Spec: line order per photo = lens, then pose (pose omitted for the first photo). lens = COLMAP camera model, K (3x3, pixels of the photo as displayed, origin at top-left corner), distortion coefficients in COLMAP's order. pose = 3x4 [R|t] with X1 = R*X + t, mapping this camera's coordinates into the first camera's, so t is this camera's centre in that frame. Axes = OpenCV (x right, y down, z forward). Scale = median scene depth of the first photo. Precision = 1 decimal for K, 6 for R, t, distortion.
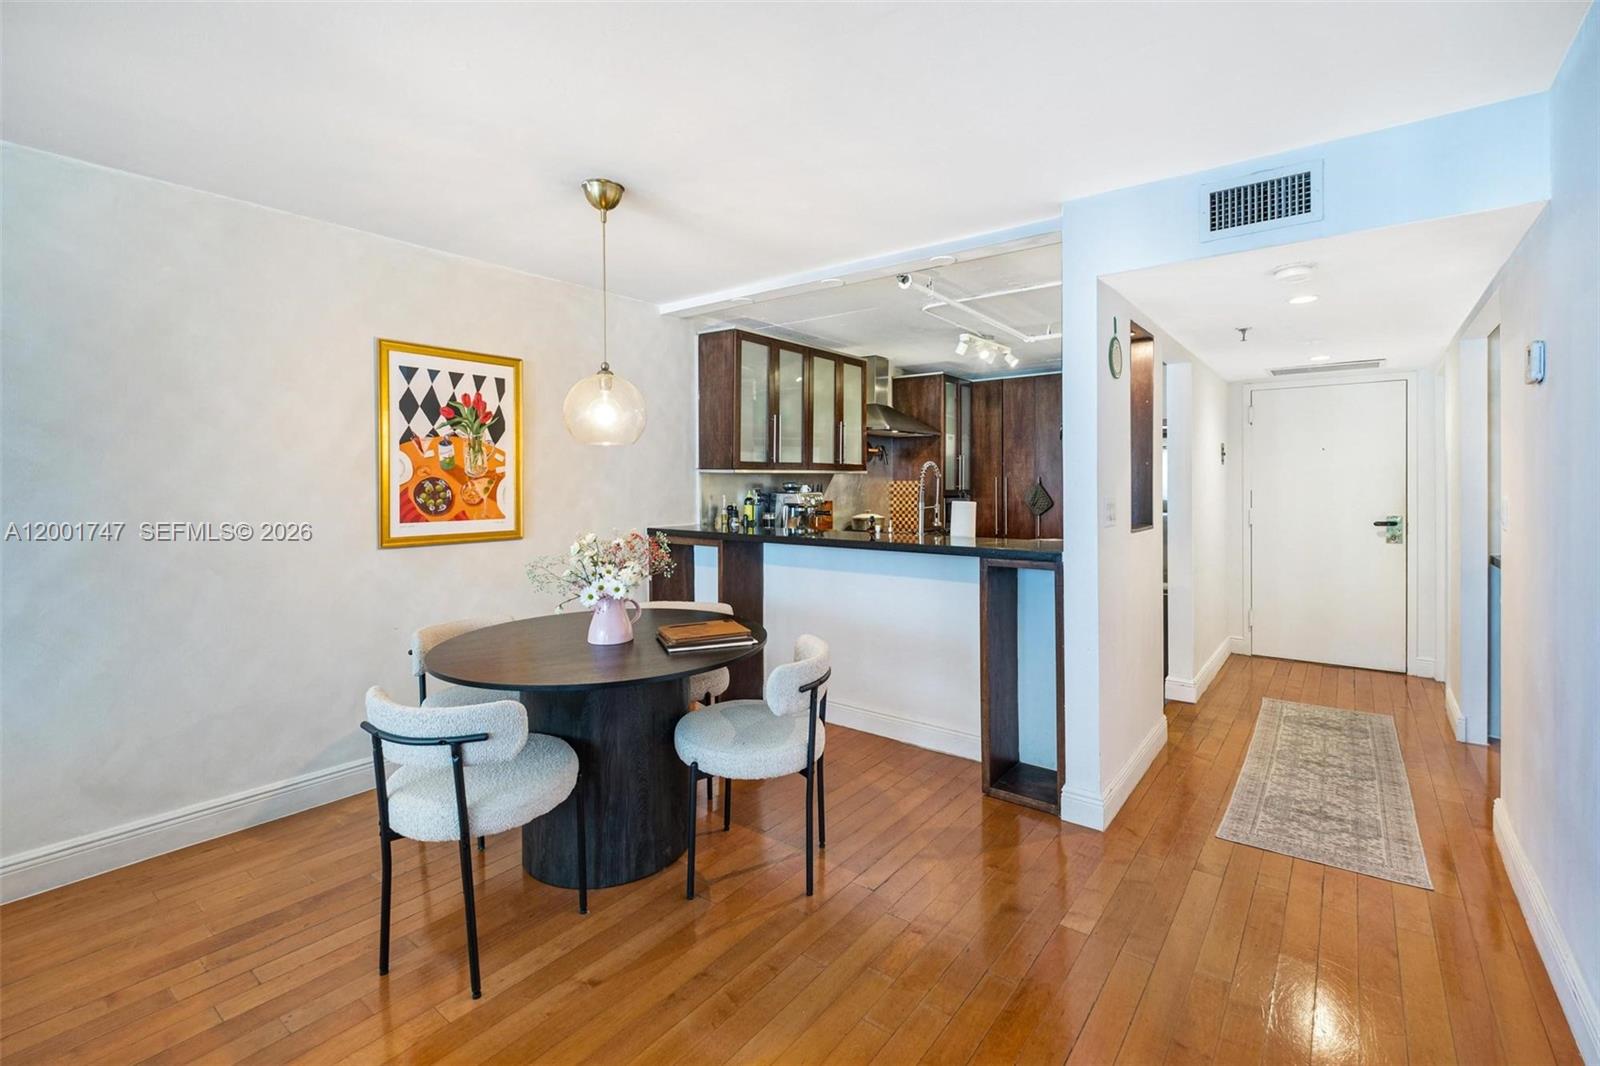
lens RADIAL K [[697.7, 0, 827.0], [0, 697.7, 488.7], [0, 0, 1]] dist [0.000871, -0.003321]
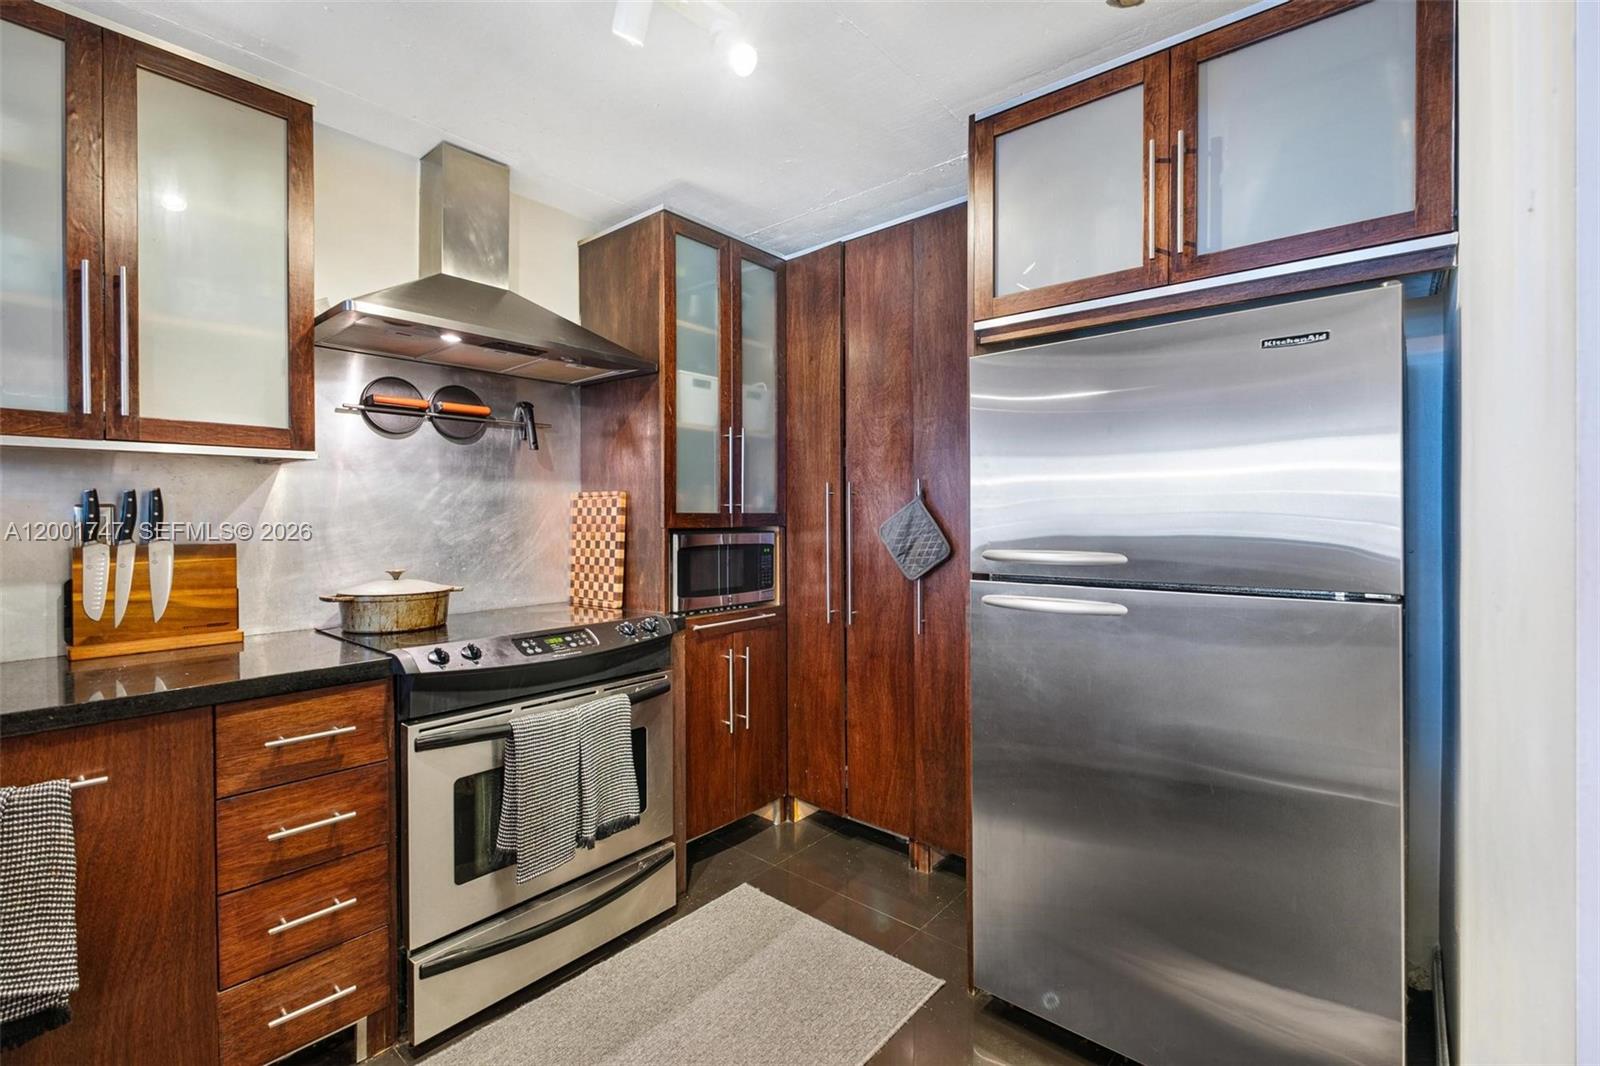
lens RADIAL K [[697.7, 0, 813.2], [0, 697.7, 525.7], [0, 0, 1]] dist [0.000871, -0.003321]
pose [[0.999252, -0.001468, -0.038643, 0.494842], [0.001688, 0.999982, 0.005672, 0.012013], [0.038634, -0.005733, 0.999237, 1.172254]]
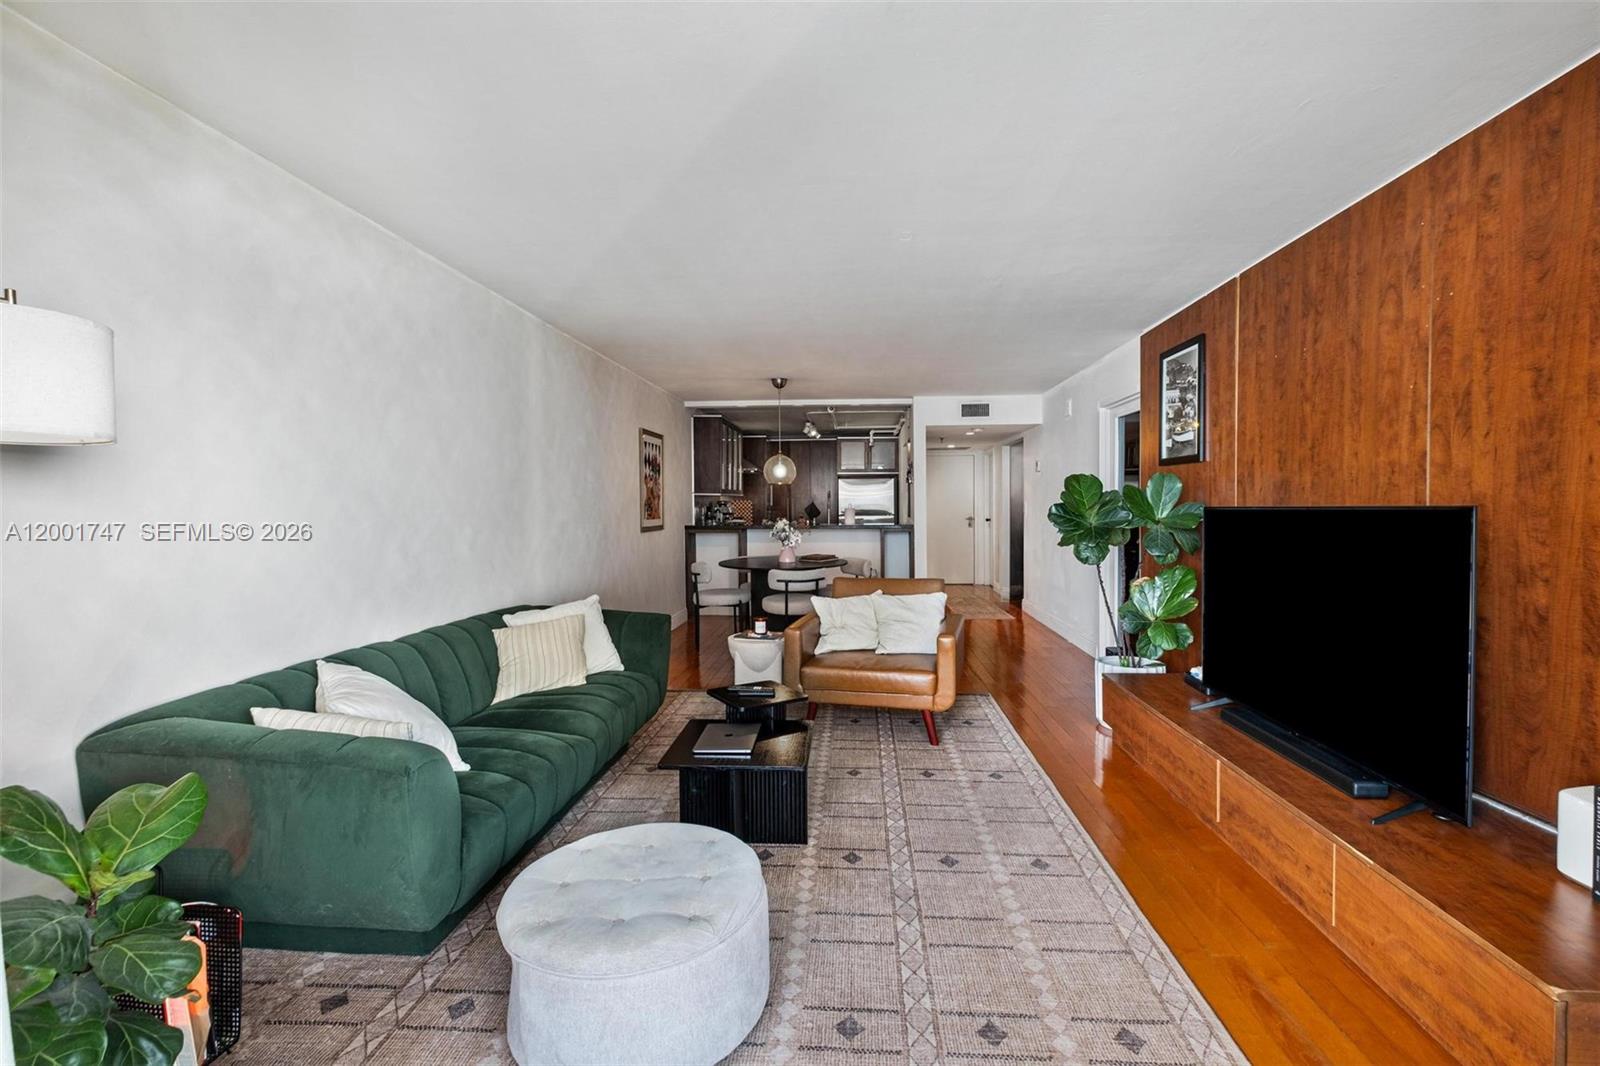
lens RADIAL K [[697.7, 0, 807.9], [0, 697.7, 518.3], [0, 0, 1]] dist [0.000871, -0.003321]
pose [[0.843316, -0.013211, 0.537256, -1.217039], [0.008058, 0.999896, 0.011940, 0.023403], [-0.537358, -0.005740, 0.843335, -0.889540]]
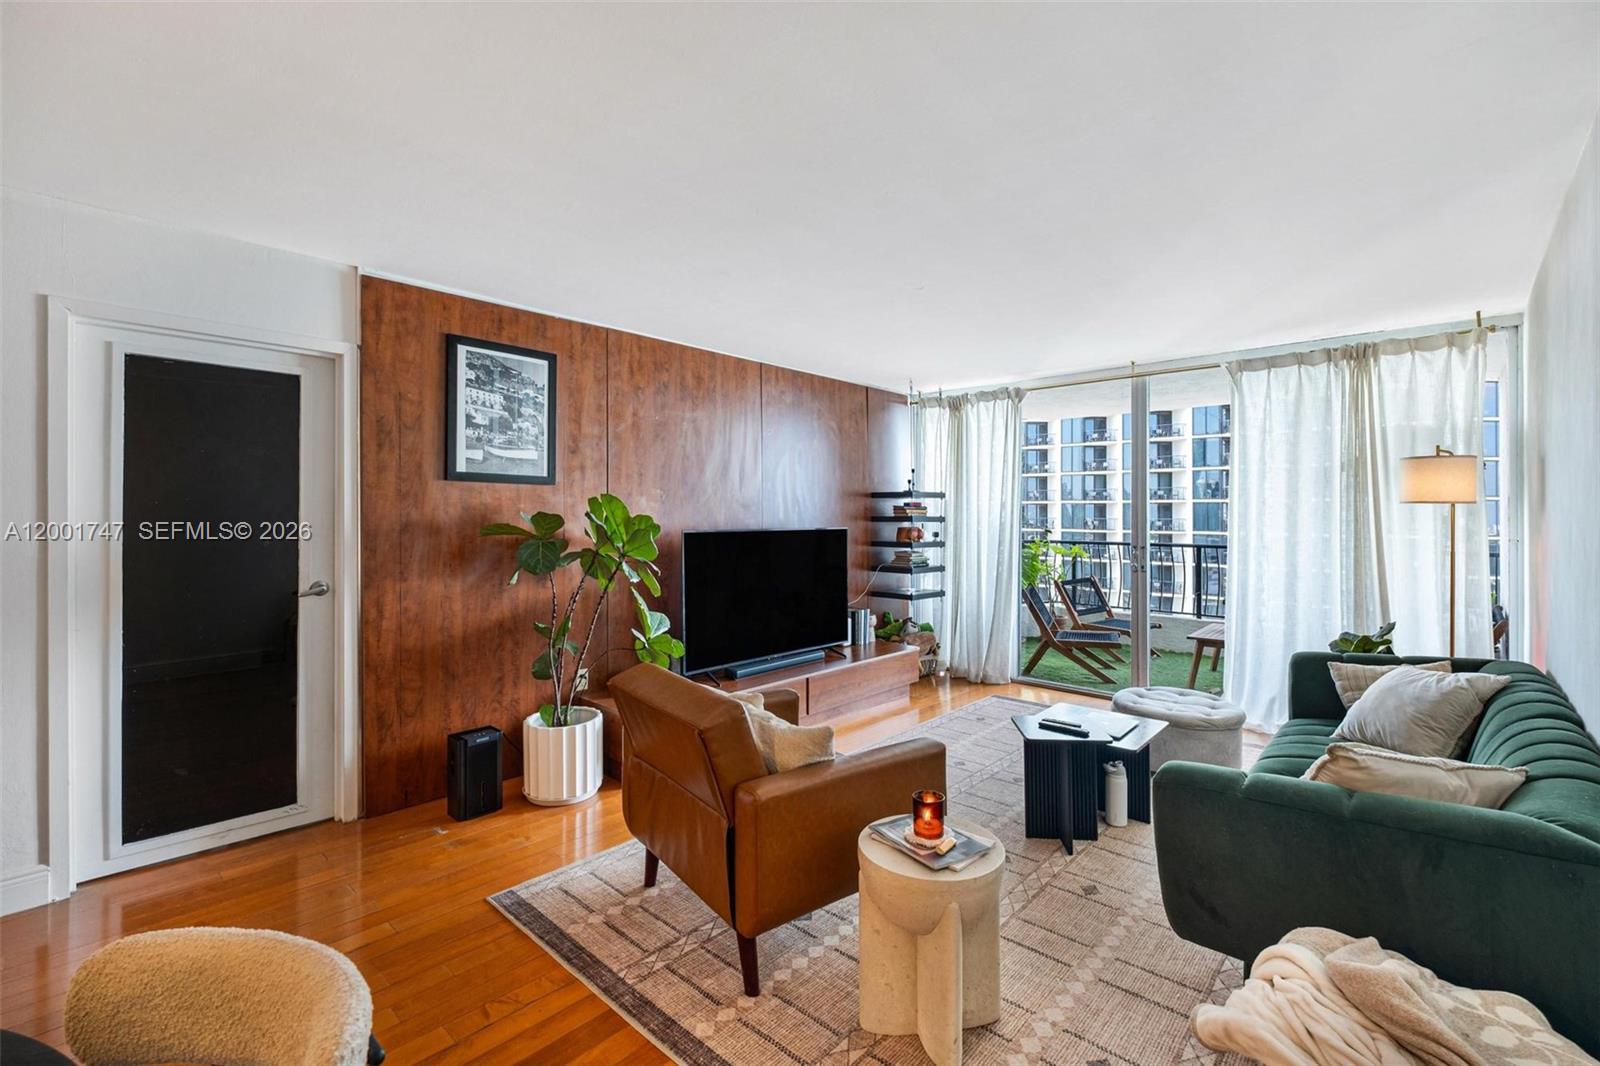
lens RADIAL K [[697.7, 0, 816.8], [0, 697.7, 498.9], [0, 0, 1]] dist [0.000871, -0.003321]
pose [[-0.996426, -0.001210, 0.084464, -0.561793], [-0.002763, 0.999829, -0.018261, -0.010161], [-0.084428, -0.018429, -0.996259, 0.807173]]
